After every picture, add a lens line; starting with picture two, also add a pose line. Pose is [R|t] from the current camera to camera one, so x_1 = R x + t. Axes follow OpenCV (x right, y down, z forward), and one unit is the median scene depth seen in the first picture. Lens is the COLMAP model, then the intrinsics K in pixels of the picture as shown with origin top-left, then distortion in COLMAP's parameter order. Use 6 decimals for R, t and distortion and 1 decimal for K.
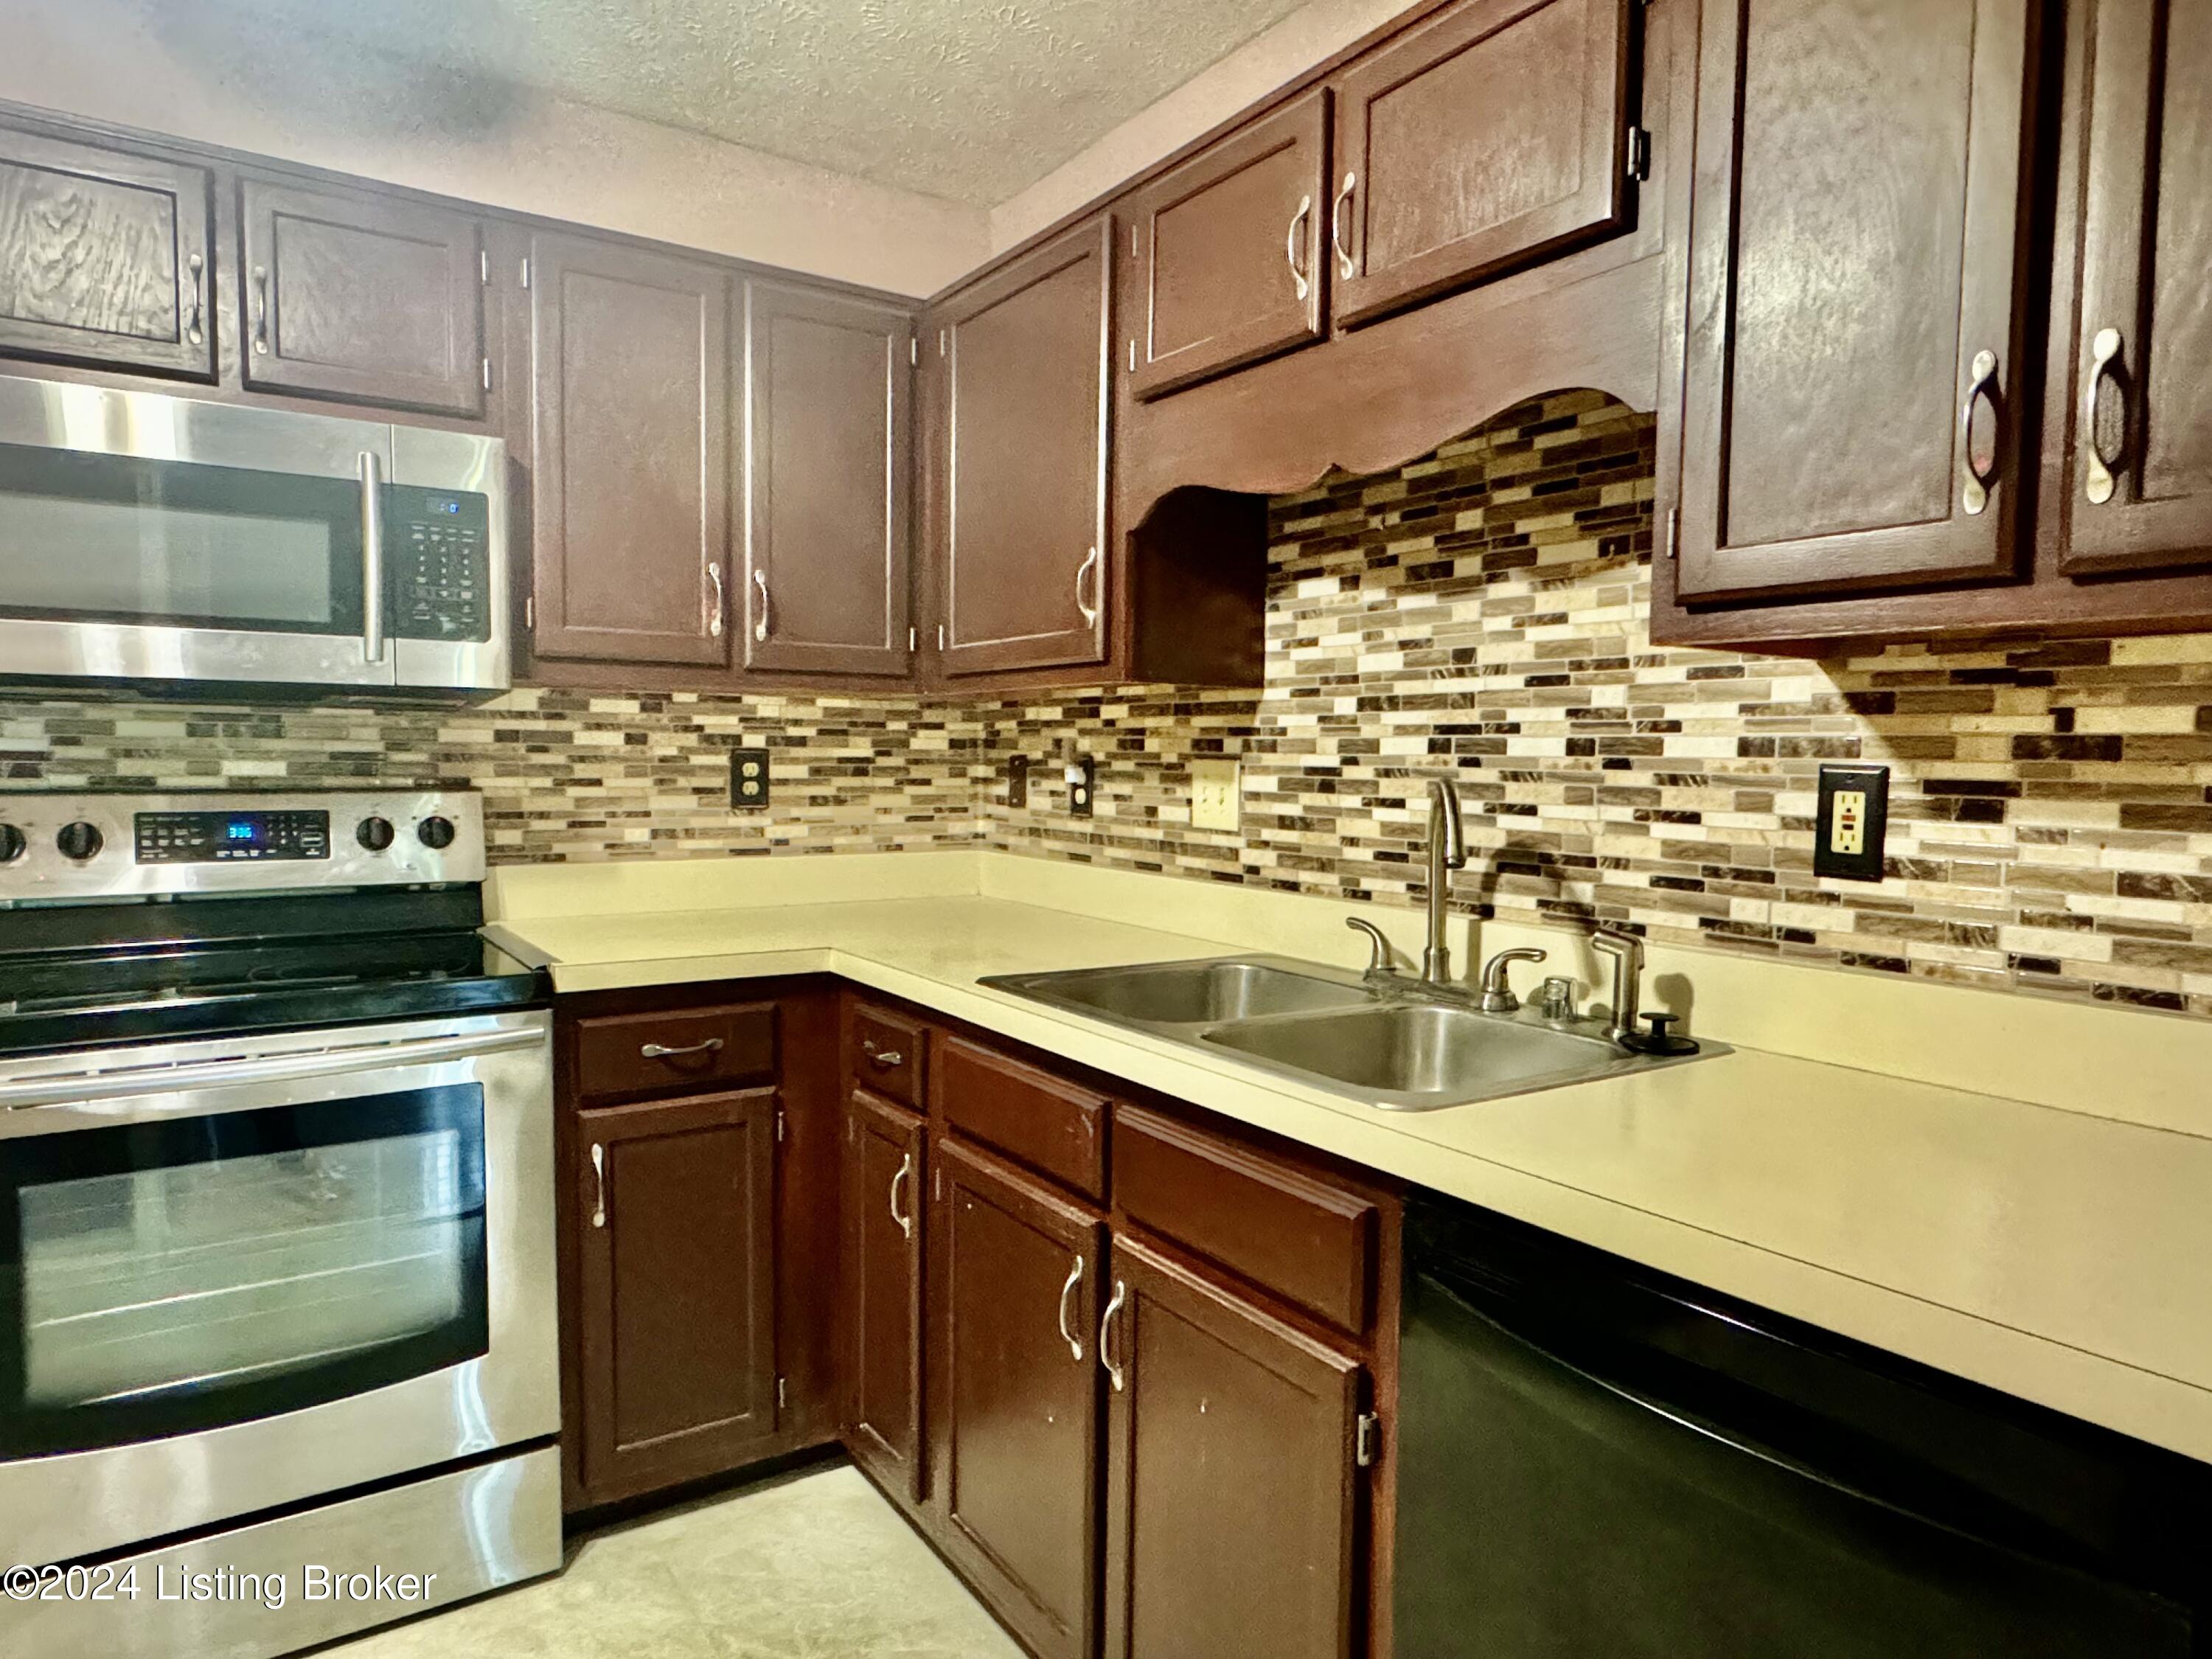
lens RADIAL K [[1414.5, 0, 1106.0], [0, 1414.5, 829.5], [0, 0, 1]] dist [-0.000018, 0.087757]
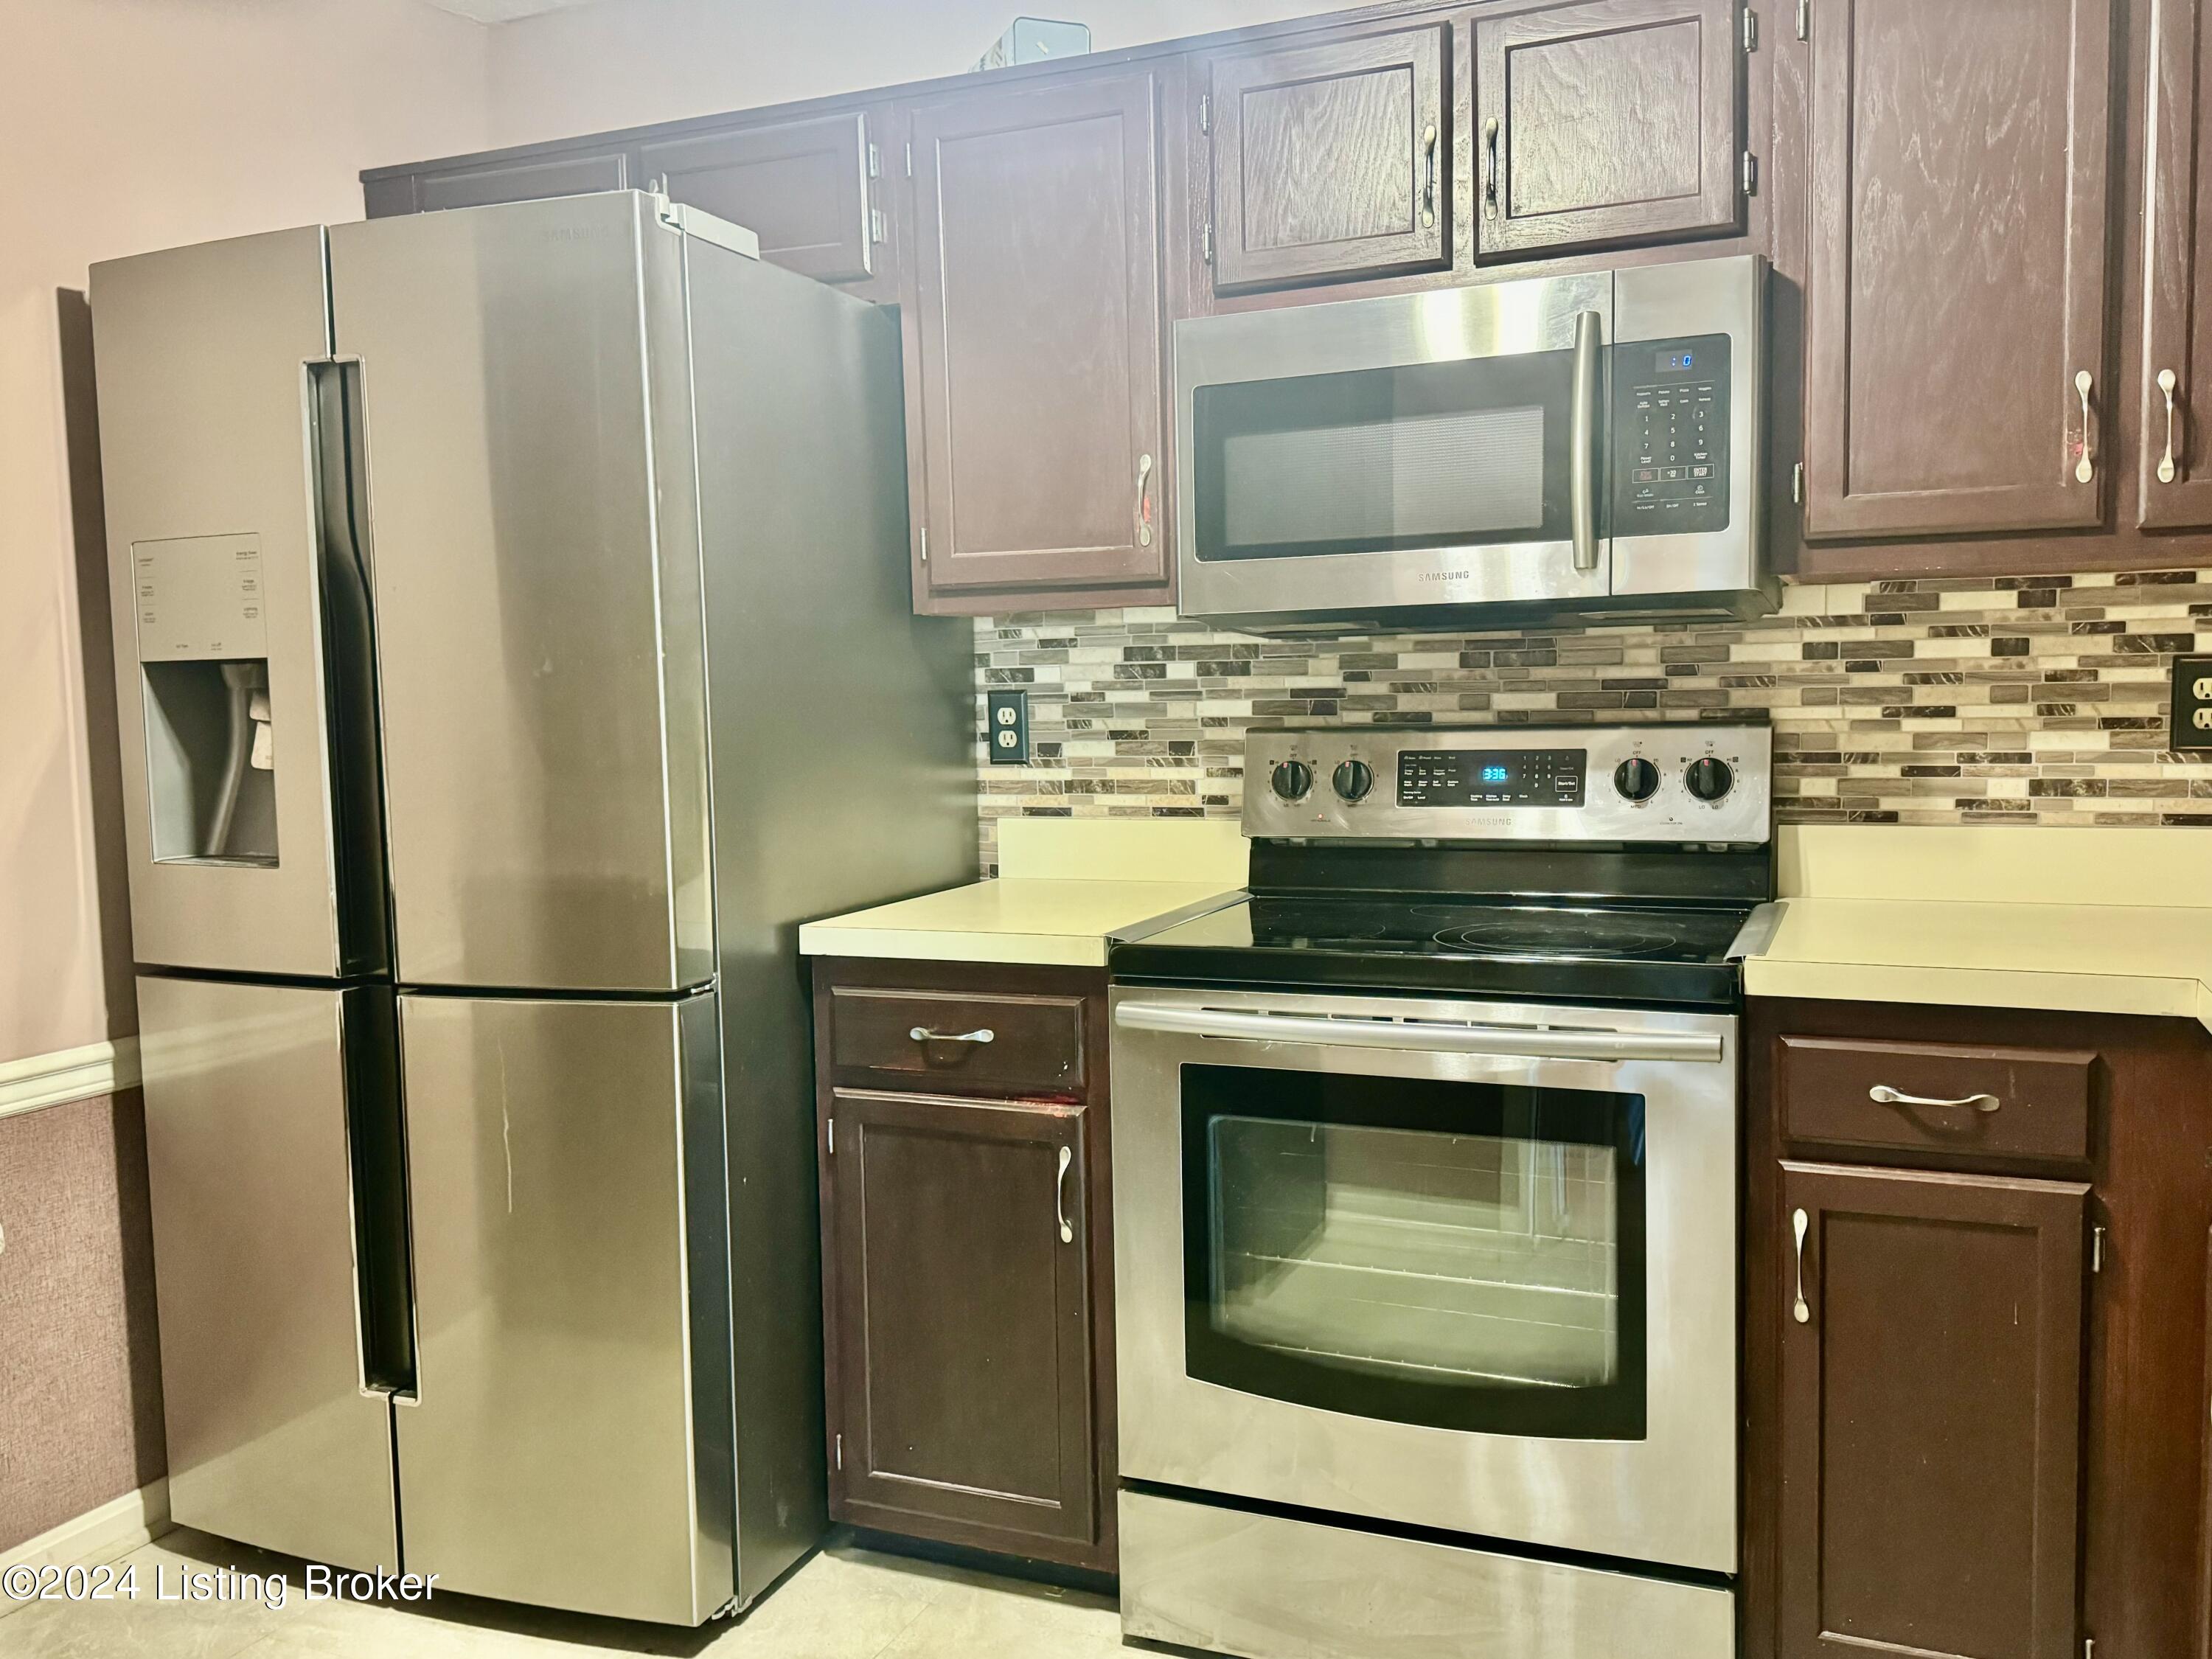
lens RADIAL K [[1873.8, 0, 1114.7], [0, 1873.8, 851.0], [0, 0, 1]] dist [0.176069, -0.219093]
pose [[0.572052, 0.053640, -0.818462, 0.200878], [-0.021089, 0.998491, 0.050699, -0.004331], [0.819946, -0.011742, 0.572320, 0.124436]]
